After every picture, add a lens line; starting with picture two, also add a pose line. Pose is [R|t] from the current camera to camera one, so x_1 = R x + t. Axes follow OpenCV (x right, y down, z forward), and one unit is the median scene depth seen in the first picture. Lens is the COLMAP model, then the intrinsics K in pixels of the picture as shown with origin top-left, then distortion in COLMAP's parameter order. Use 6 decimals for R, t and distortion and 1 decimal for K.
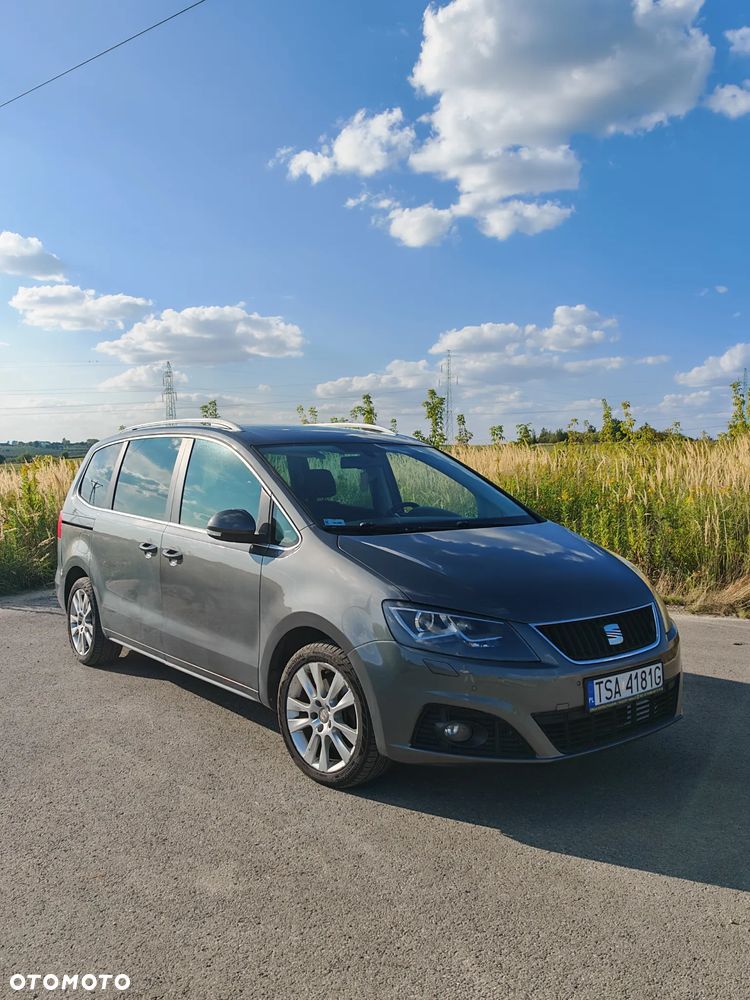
lens RADIAL K [[802.2, 0, 323.6], [0, 802.2, 502.4], [0, 0, 1]] dist [-0.004953, -0.005610]
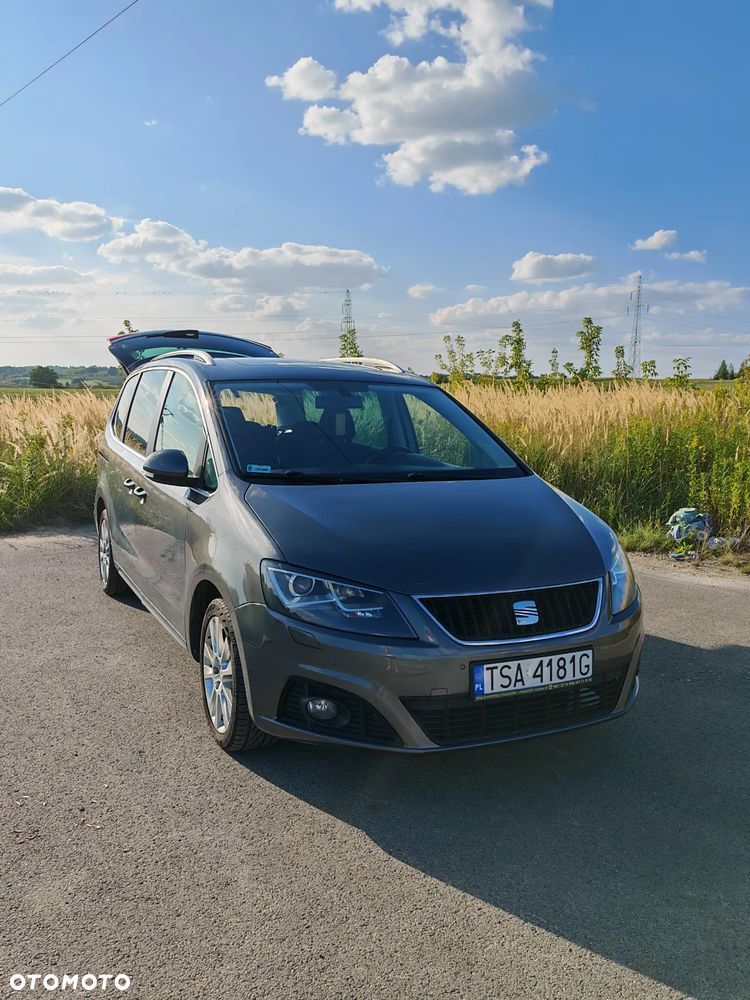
lens RADIAL K [[834.7, 0, 380.4], [0, 834.7, 482.1], [0, 0, 1]] dist [0.081863, -0.189113]
pose [[0.985566, 0.045258, -0.163131, 0.351446], [-0.035656, 0.997481, 0.061317, -0.027056], [0.165496, -0.054615, 0.984697, 0.090090]]
